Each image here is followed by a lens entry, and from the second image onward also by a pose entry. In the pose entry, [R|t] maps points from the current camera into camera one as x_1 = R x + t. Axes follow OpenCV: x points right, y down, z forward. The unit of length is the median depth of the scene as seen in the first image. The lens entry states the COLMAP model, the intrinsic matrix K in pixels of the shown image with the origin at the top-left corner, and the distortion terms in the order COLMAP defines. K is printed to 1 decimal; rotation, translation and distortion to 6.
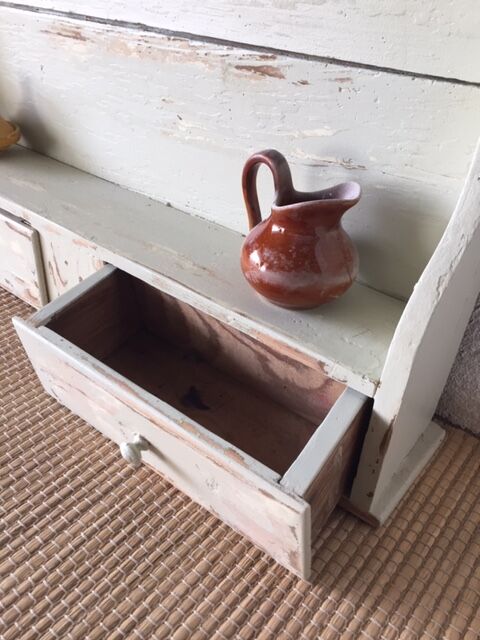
lens RADIAL K [[552.2, 0, 232.3], [0, 552.2, 310.8], [0, 0, 1]] dist [0.085125, -0.101622]
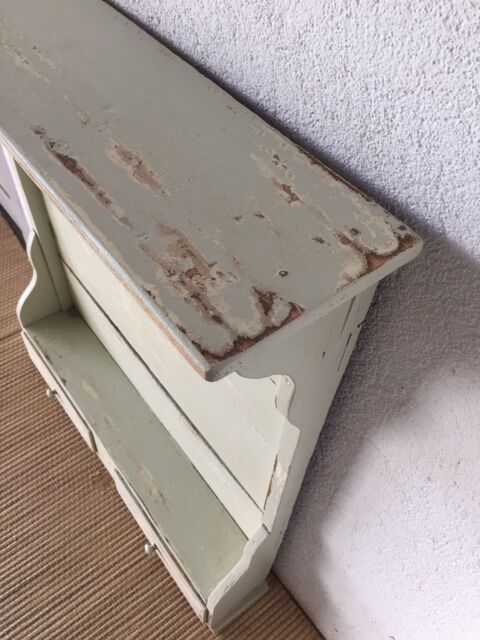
lens RADIAL K [[552.2, 0, 225.5], [0, 552.2, 316.8], [0, 0, 1]] dist [0.085125, -0.101622]
pose [[0.972233, 0.183584, -0.145122, 0.359422], [-0.133618, 0.944602, 0.299788, -1.364642], [0.192119, -0.272073, 0.942903, -0.714144]]
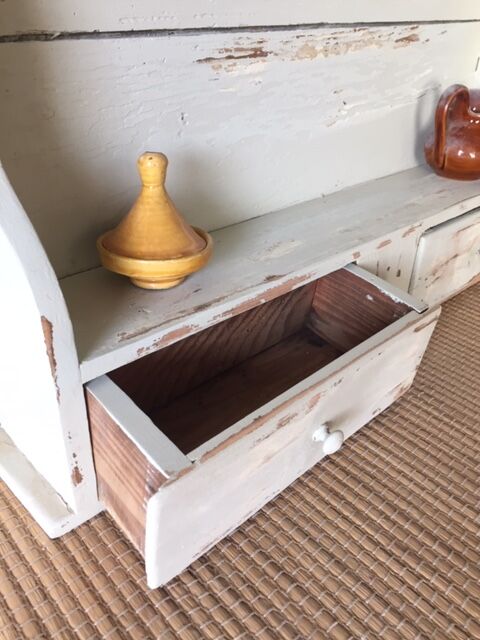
lens RADIAL K [[552.2, 0, 243.0], [0, 552.2, 314.3], [0, 0, 1]] dist [0.085125, -0.101622]
pose [[0.124250, -0.535320, 0.835460, -1.393945], [0.529680, 0.747766, 0.400356, -0.648741], [-0.839048, 0.392782, 0.376458, 1.028147]]
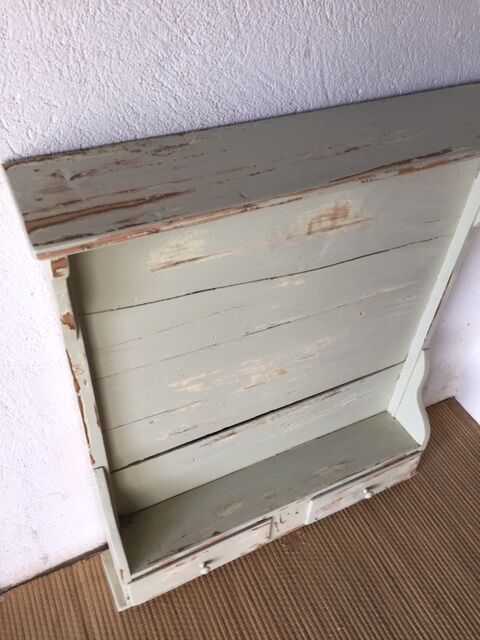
lens RADIAL K [[552.2, 0, 242.4], [0, 552.2, 320.9], [0, 0, 1]] dist [0.085125, -0.101622]
pose [[0.416407, -0.629935, 0.655581, -1.488622], [0.483271, 0.764125, 0.427272, -1.869874], [-0.770100, 0.138904, 0.622617, -0.296021]]
